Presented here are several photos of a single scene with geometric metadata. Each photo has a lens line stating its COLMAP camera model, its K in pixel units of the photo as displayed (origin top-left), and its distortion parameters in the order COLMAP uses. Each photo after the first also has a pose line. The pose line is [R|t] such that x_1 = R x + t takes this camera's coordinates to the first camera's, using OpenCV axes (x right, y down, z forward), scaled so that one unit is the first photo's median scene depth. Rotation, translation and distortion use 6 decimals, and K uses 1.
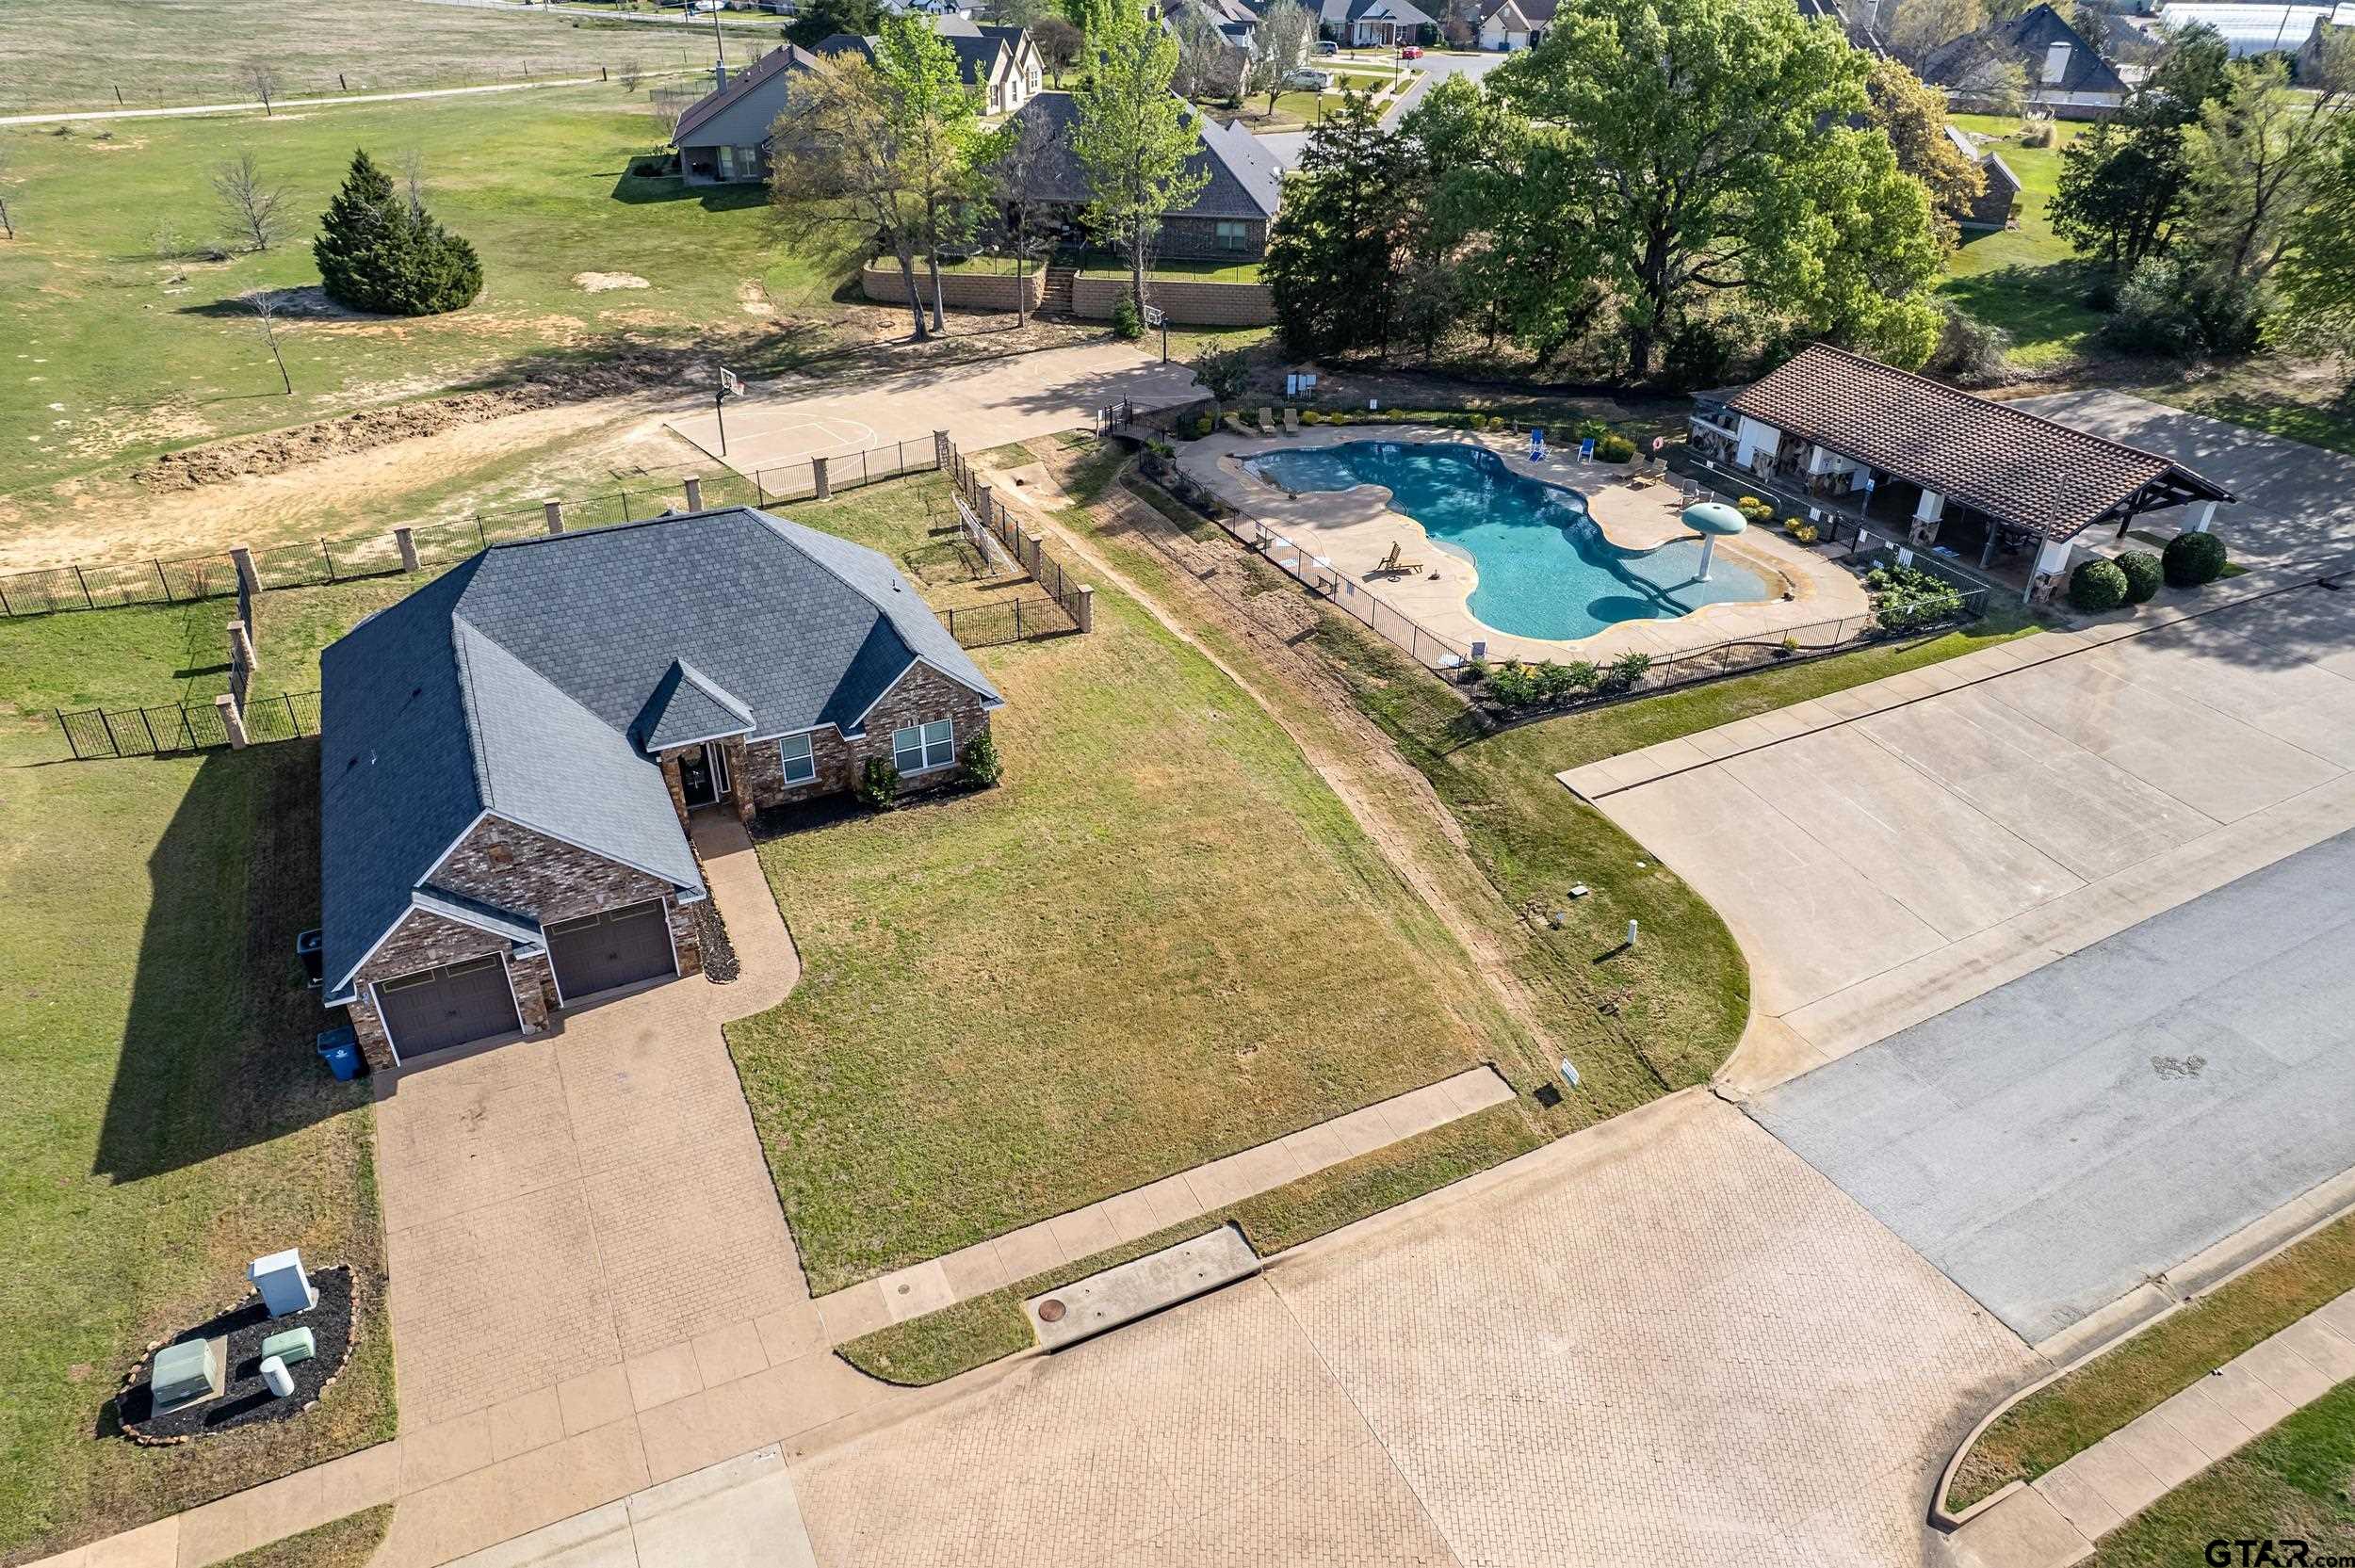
lens RADIAL K [[1507.3, 0, 1183.7], [0, 1507.3, 787.7], [0, 0, 1]] dist [-0.071719, 0.063393]
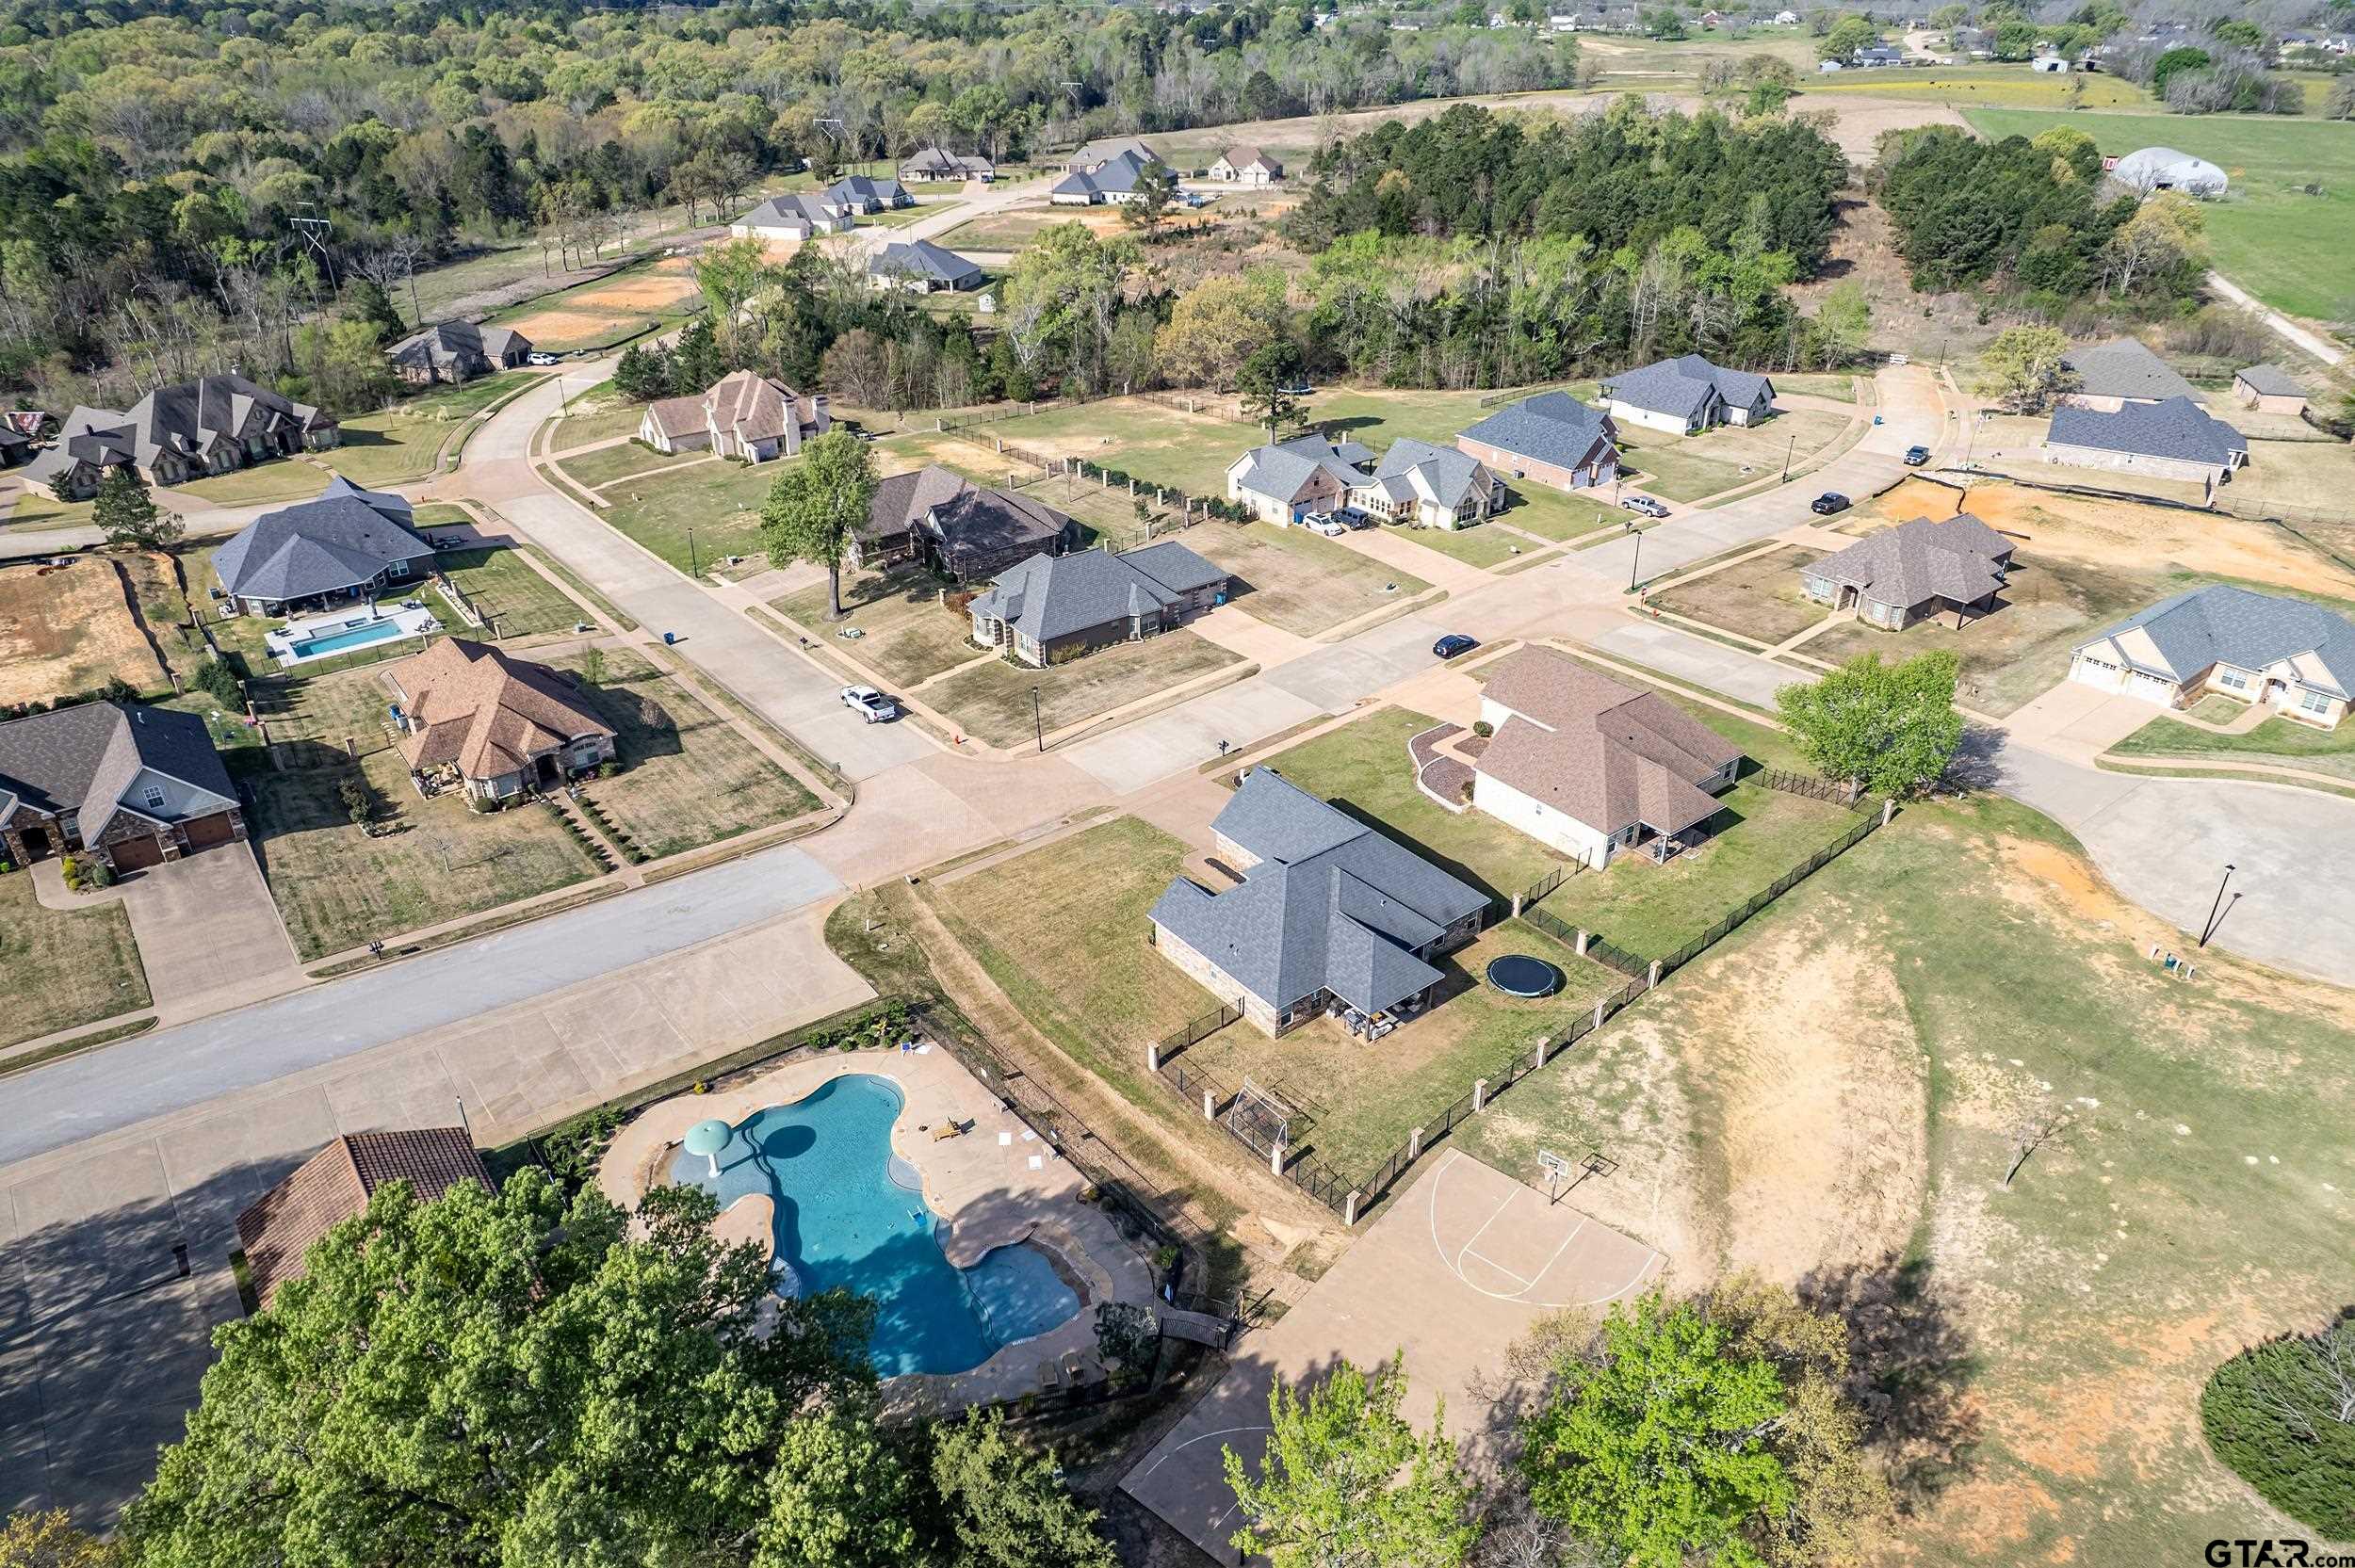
lens RADIAL K [[1507.3, 0, 1183.7], [0, 1507.3, 787.7], [0, 0, 1]] dist [-0.071719, 0.063393]
pose [[-0.978567, 0.085180, -0.187484, 0.156622], [-0.122221, 0.492498, 0.861689, -1.455849], [0.165735, 0.866135, -0.471532, 1.360281]]
